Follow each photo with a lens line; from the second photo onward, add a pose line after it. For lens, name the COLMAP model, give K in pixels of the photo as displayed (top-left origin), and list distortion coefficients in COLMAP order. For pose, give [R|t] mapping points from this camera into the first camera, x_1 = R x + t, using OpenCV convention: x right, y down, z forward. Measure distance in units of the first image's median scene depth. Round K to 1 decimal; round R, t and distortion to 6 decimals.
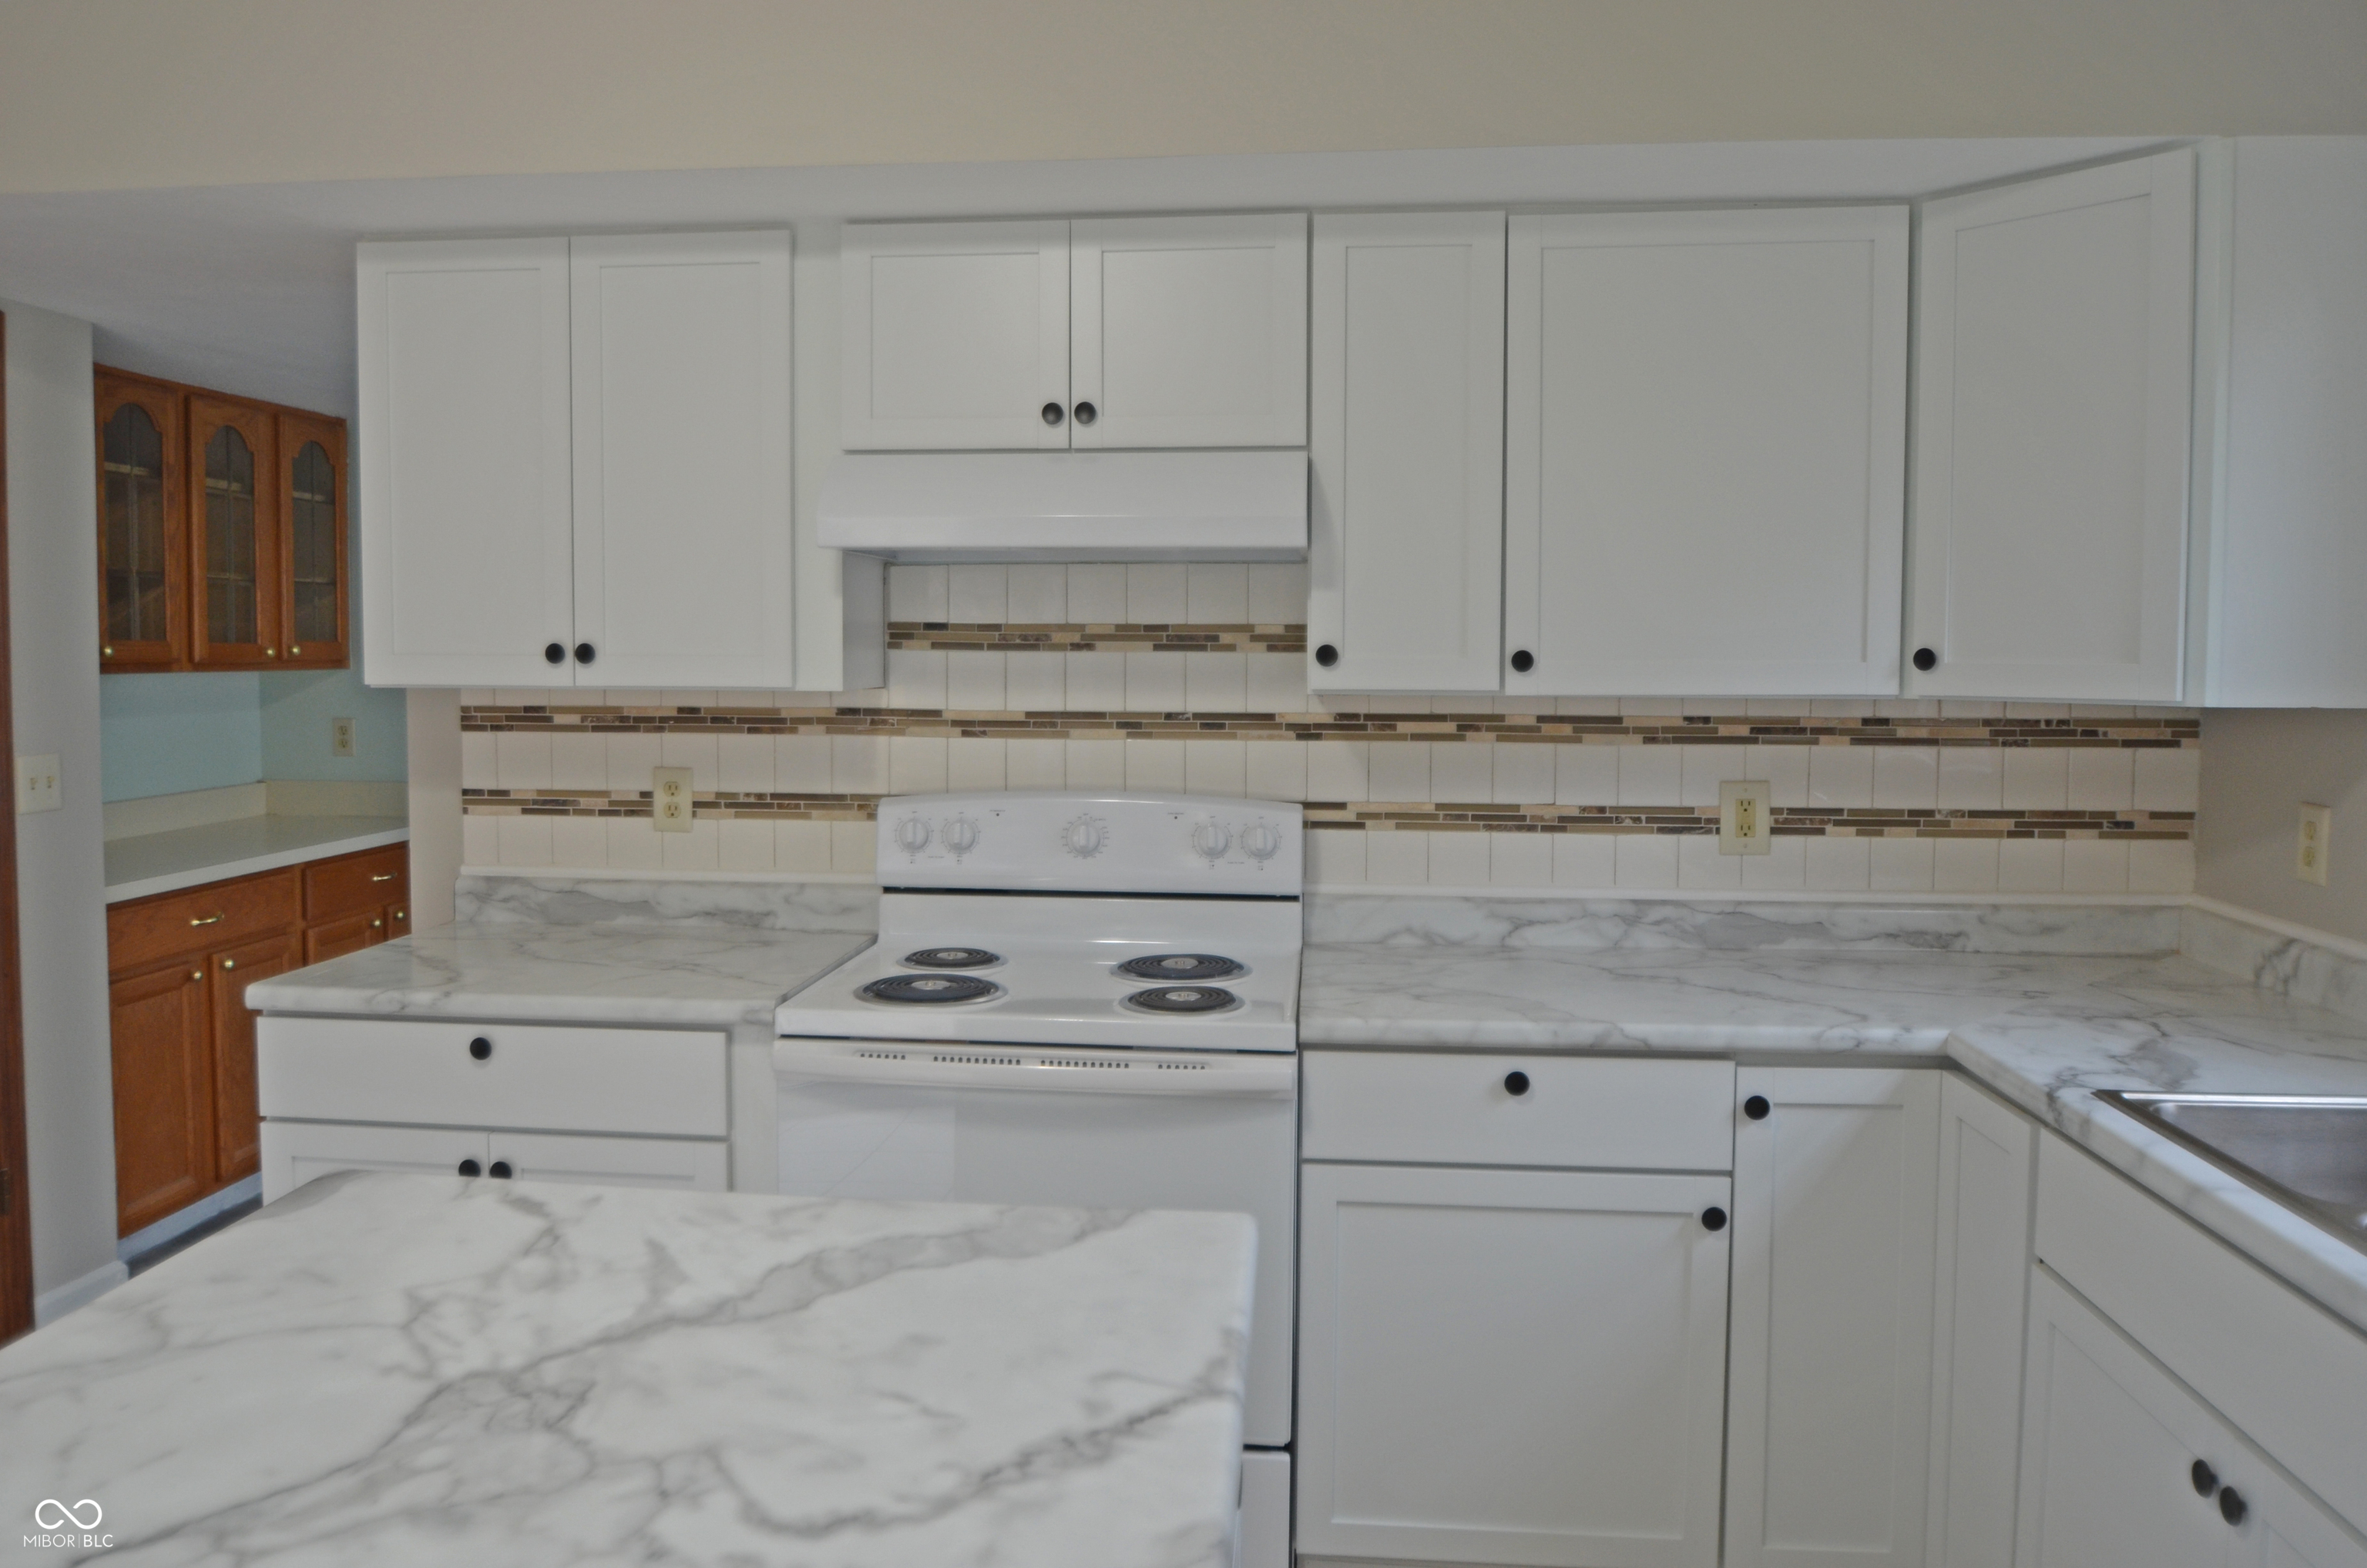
lens RADIAL K [[1543.6, 0, 1183.5], [0, 1543.6, 784.0], [0, 0, 1]] dist [-0.039683, 0.001228]
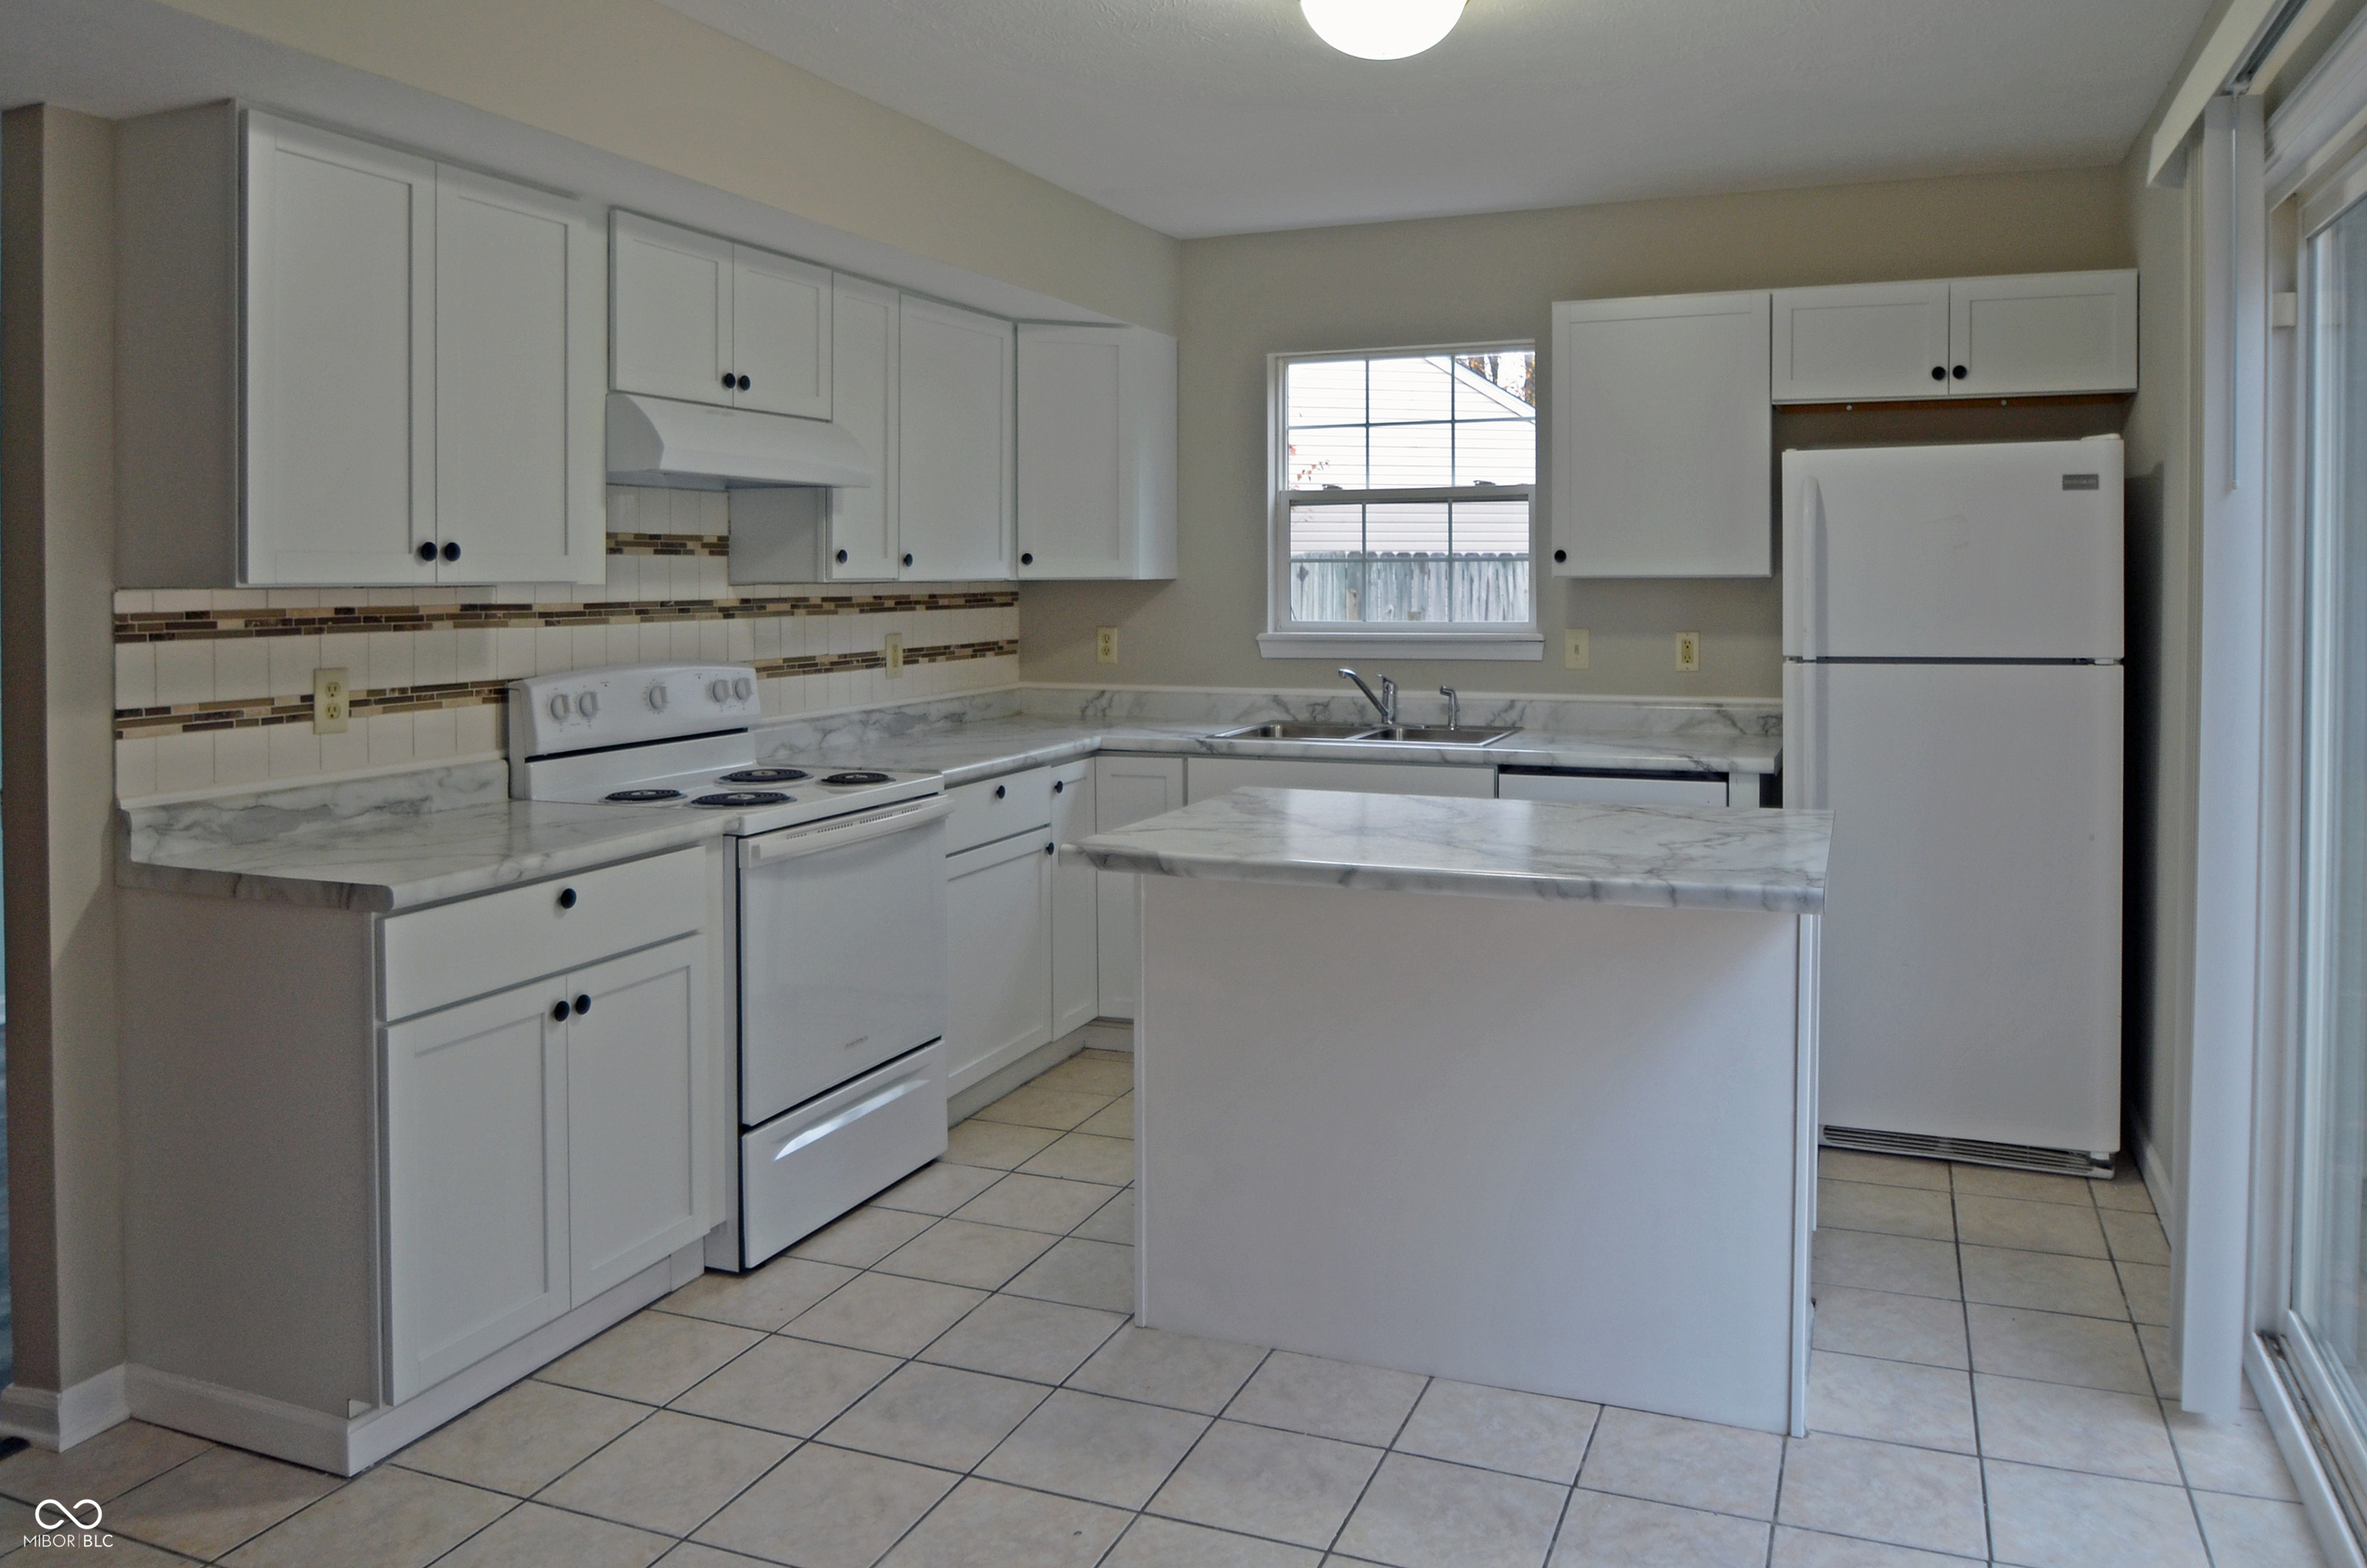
lens RADIAL K [[1713.5, 0, 1183.5], [0, 1713.5, 784.0], [0, 0, 1]] dist [-0.016410, -0.004076]
pose [[0.288286, -0.122833, 0.949633, -1.246515], [0.075569, 0.991563, 0.105316, -0.011387], [-0.954558, 0.041401, 0.295137, 0.144256]]
